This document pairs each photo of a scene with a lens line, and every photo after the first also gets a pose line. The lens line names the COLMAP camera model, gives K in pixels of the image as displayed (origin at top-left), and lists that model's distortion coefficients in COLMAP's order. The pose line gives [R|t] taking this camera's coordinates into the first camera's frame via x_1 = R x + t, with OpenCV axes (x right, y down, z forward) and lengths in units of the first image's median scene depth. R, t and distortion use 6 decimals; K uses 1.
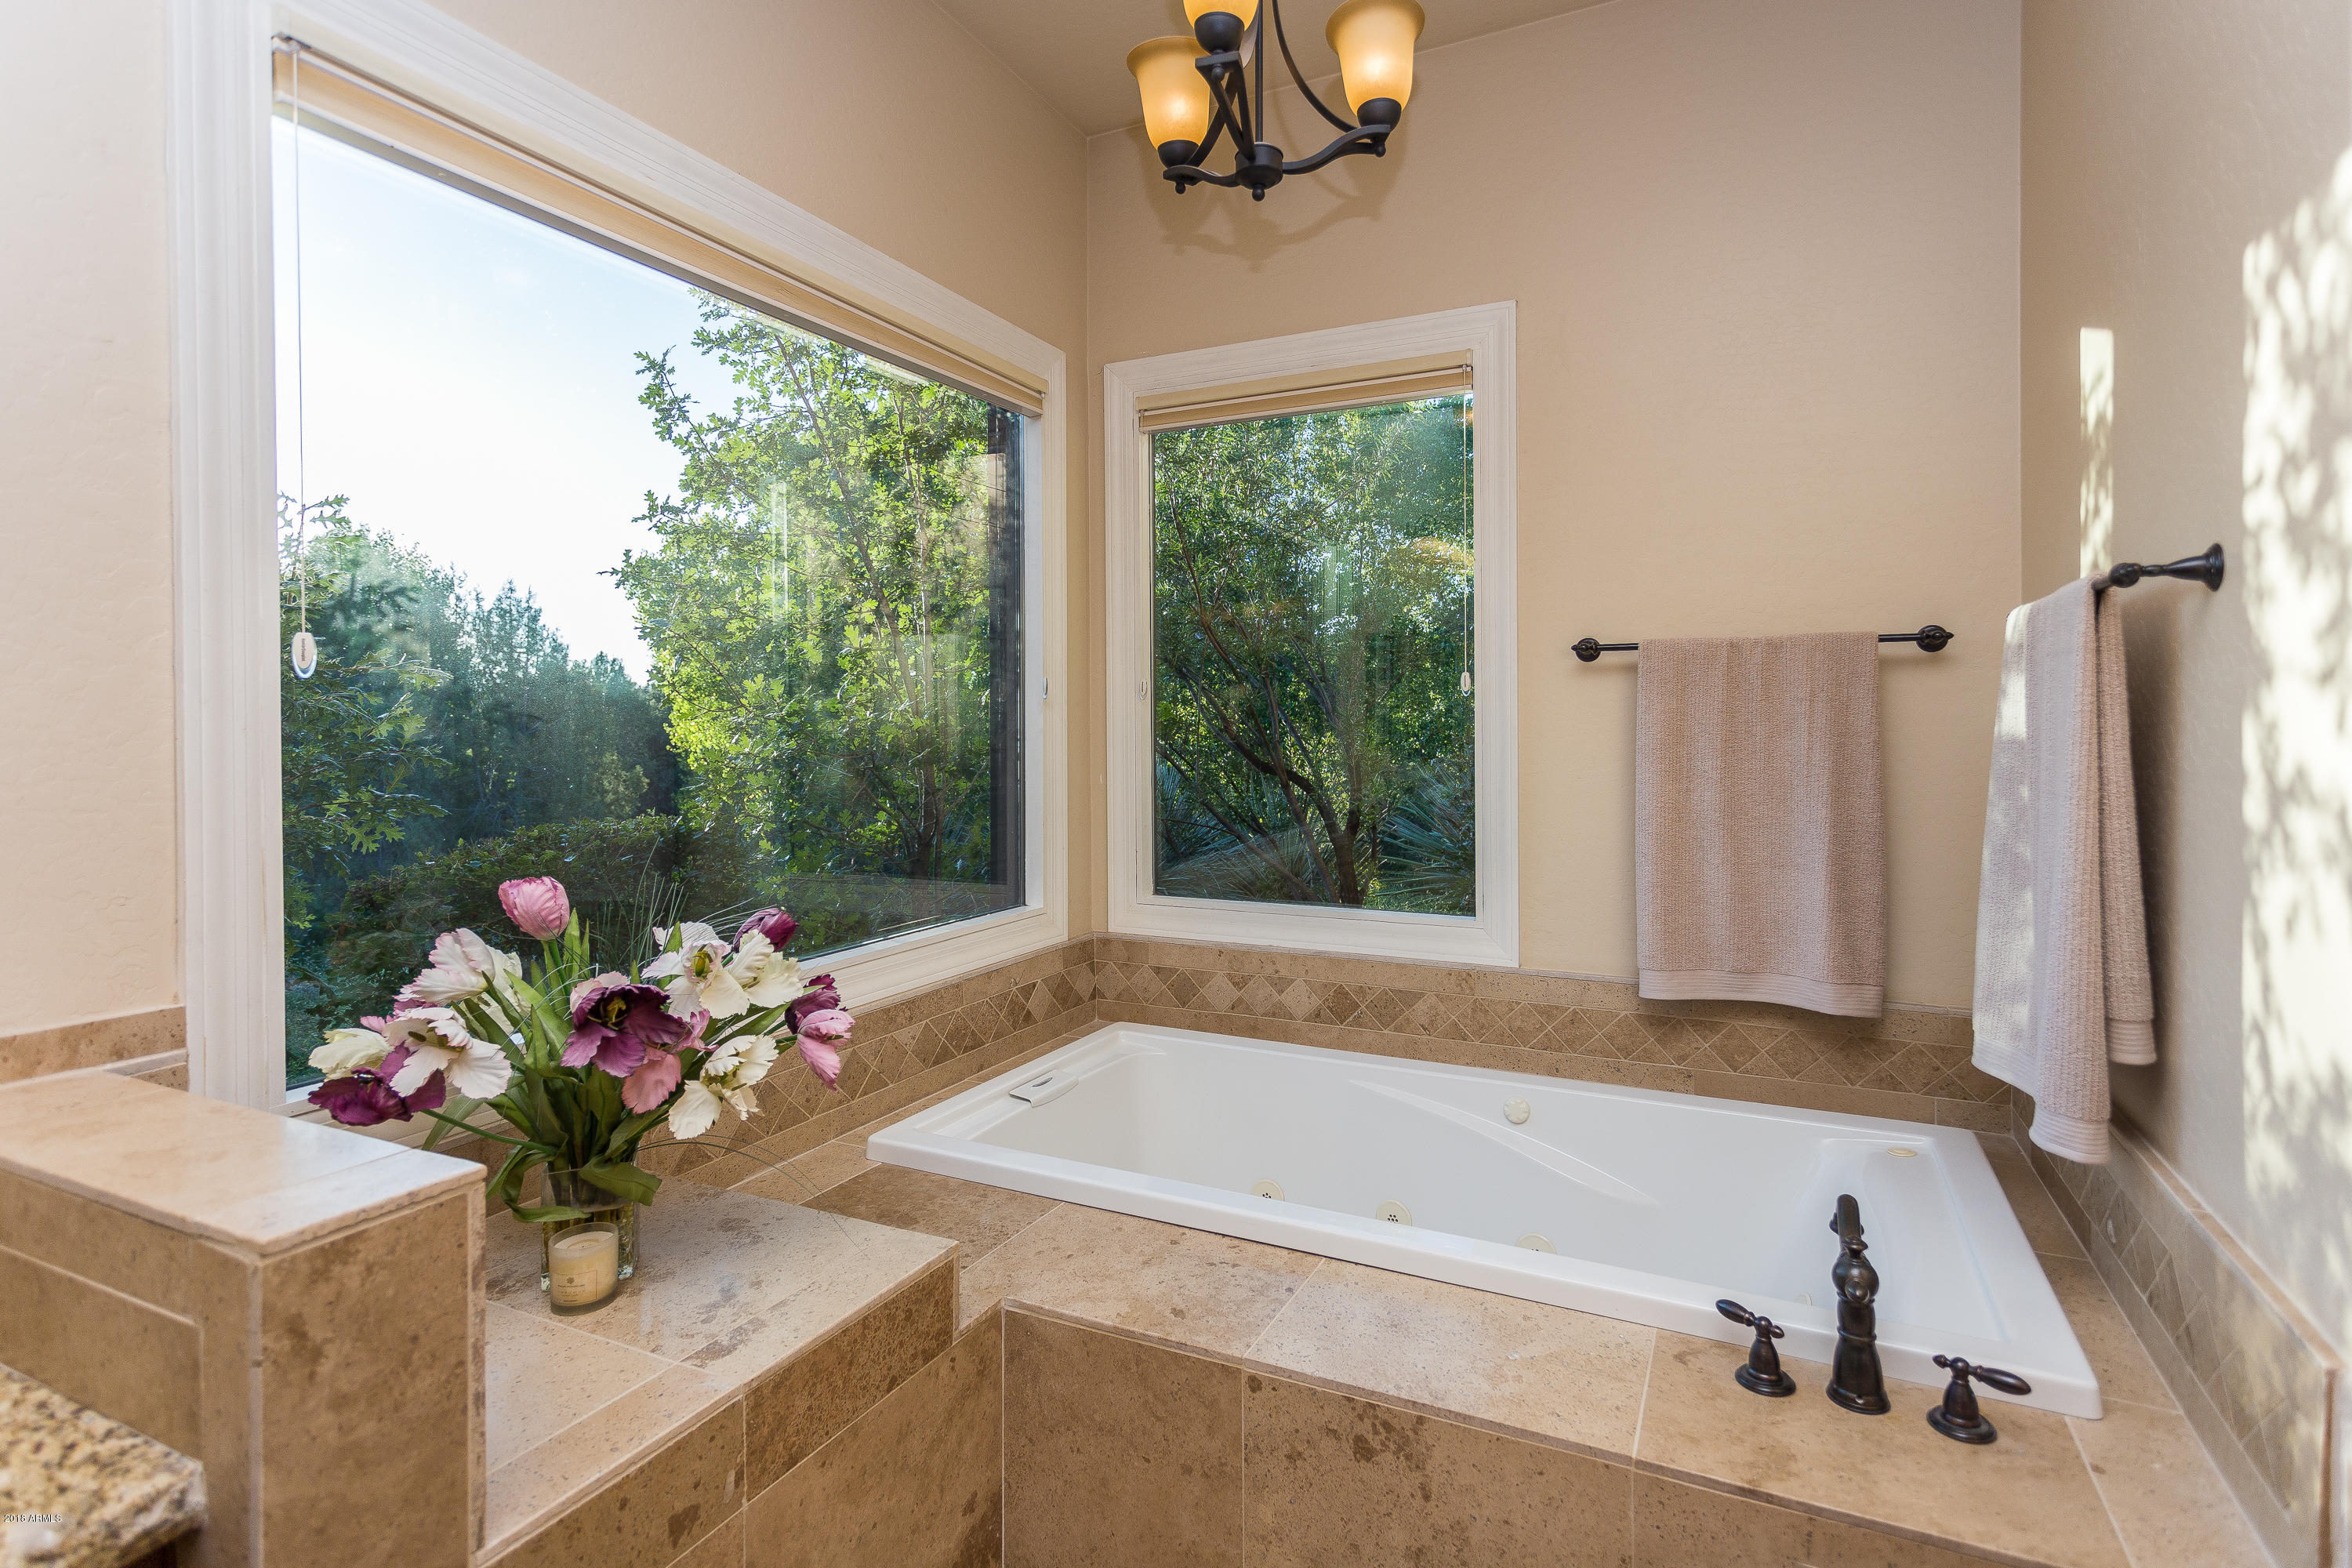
lens RADIAL K [[1142.6, 0, 1190.4], [0, 1142.6, 729.5], [0, 0, 1]] dist [-0.000434, 0.001260]
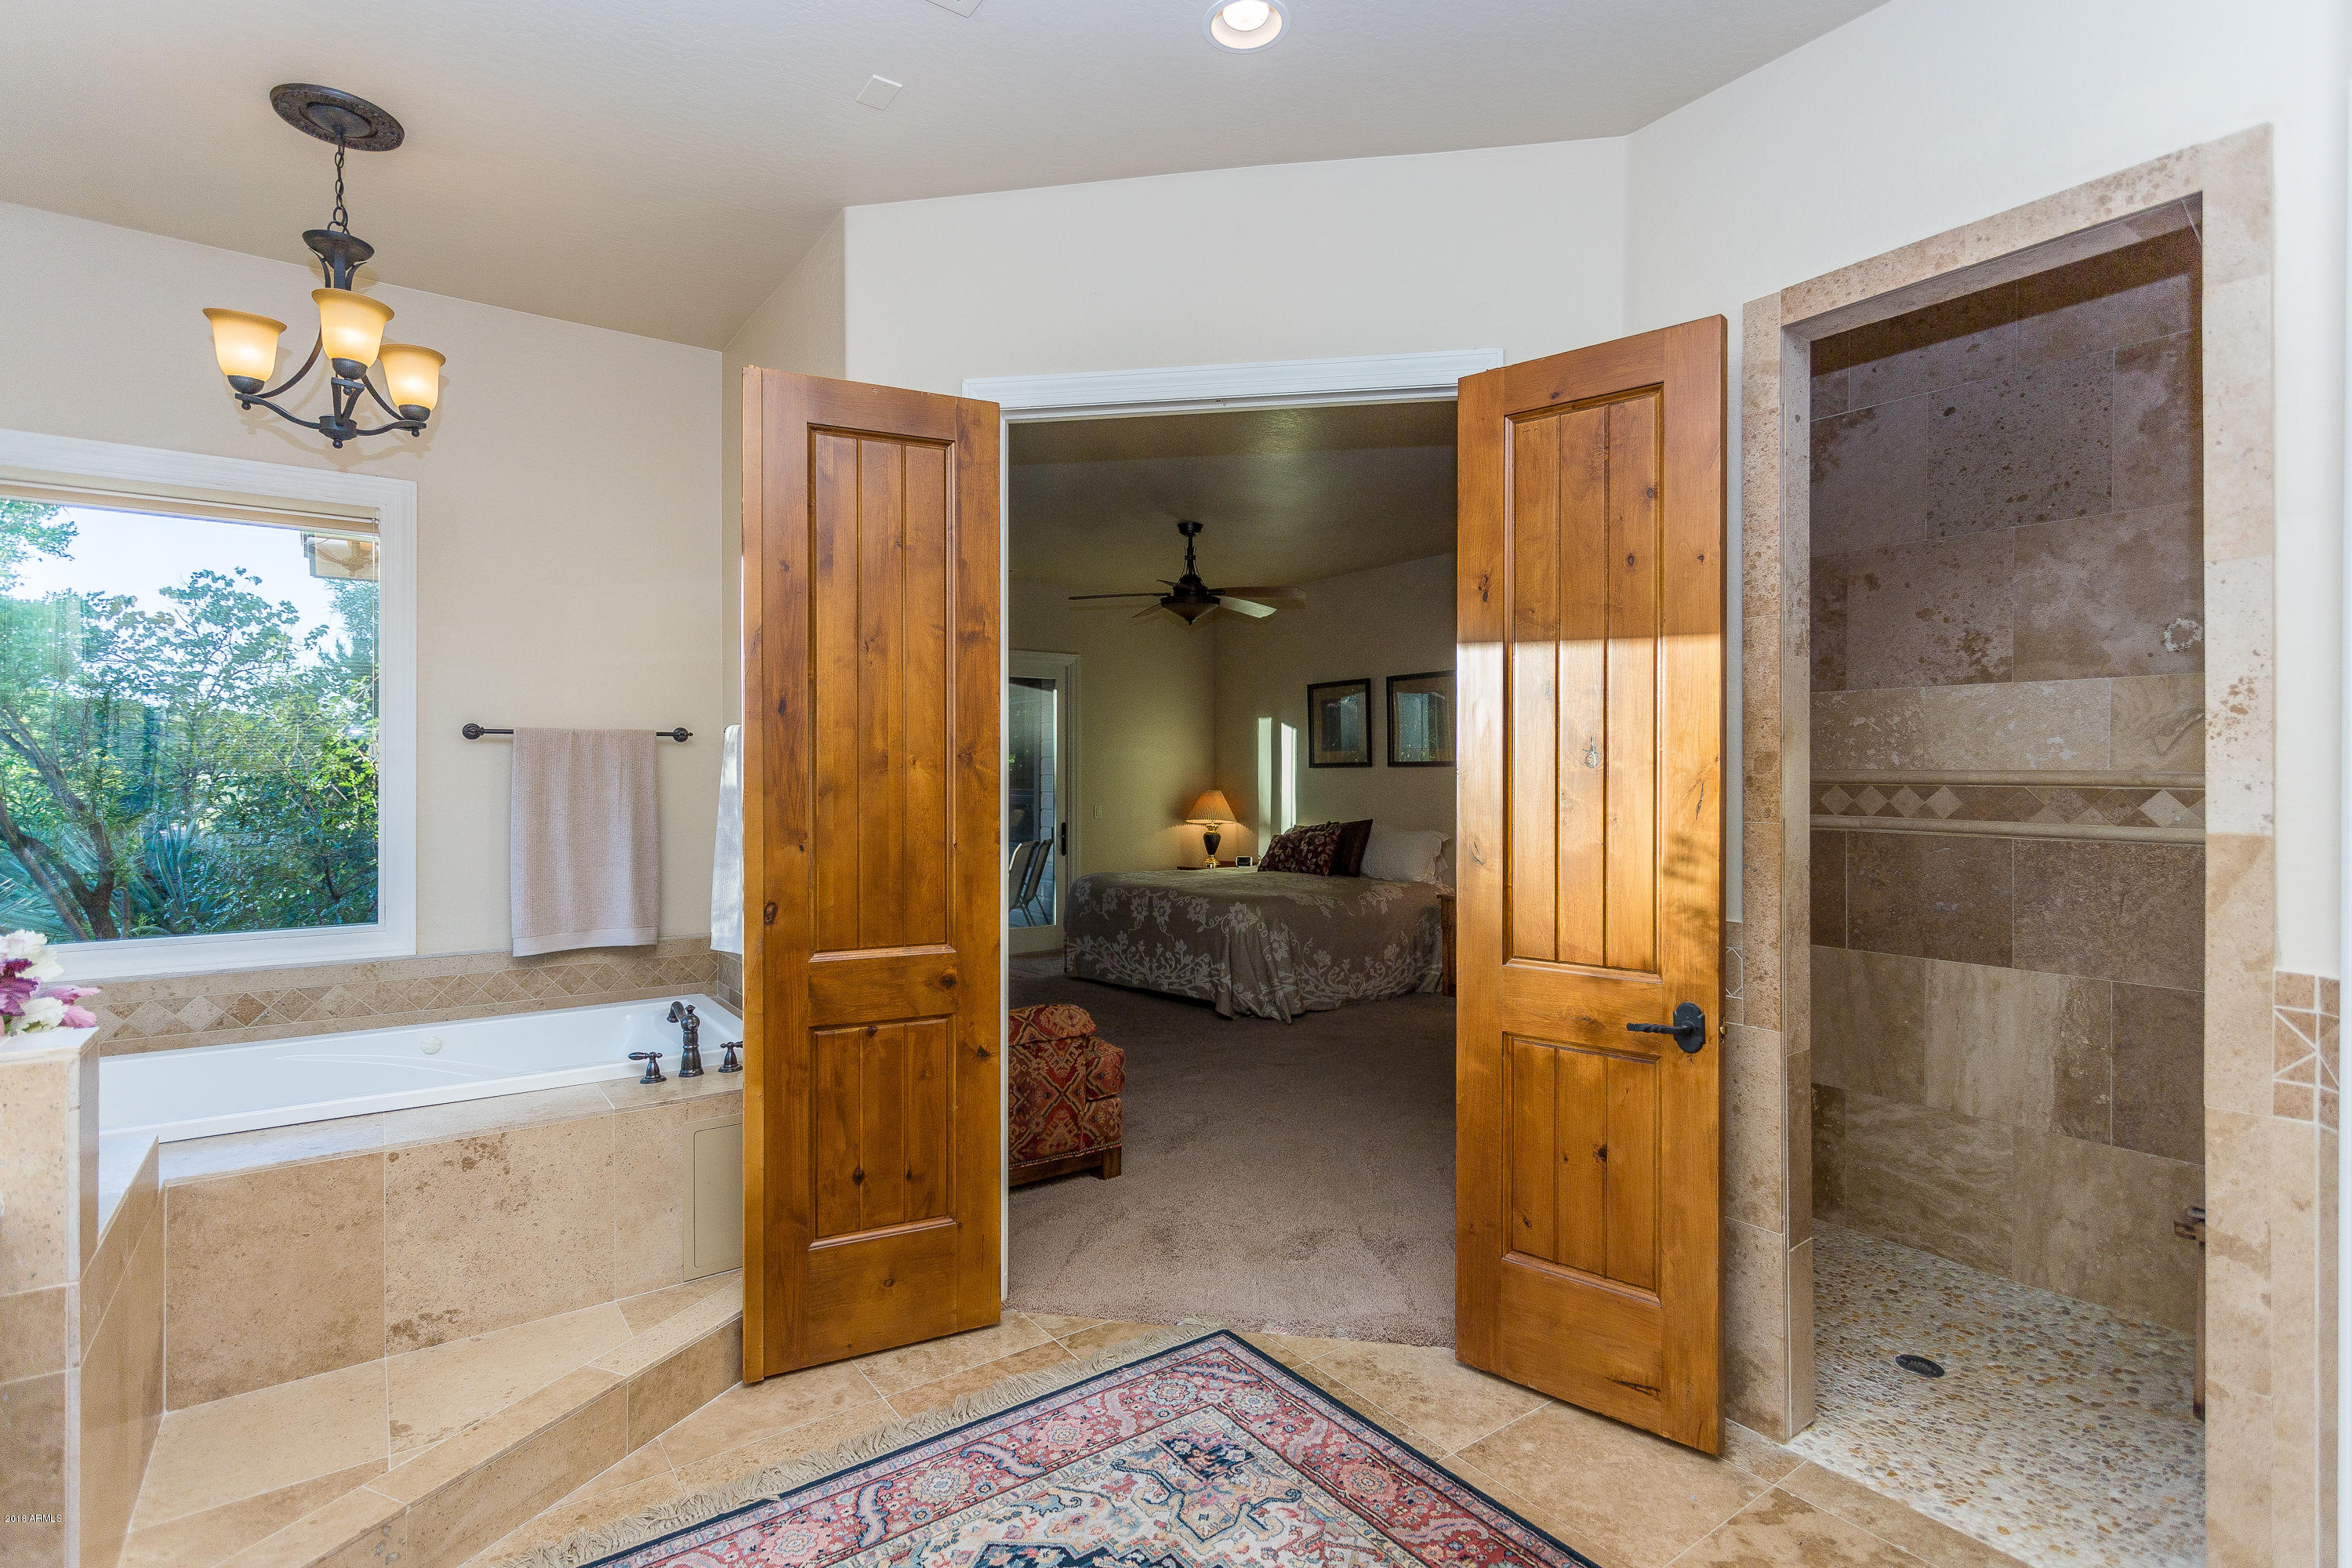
lens RADIAL K [[1142.6, 0, 1175.2], [0, 1142.6, 779.9], [0, 0, 1]] dist [-0.000434, 0.001260]
pose [[0.480362, -0.000202, 0.877070, -0.565203], [0.001236, 0.999999, -0.000447, -0.005290], [-0.877069, 0.001299, 0.480362, -0.564148]]
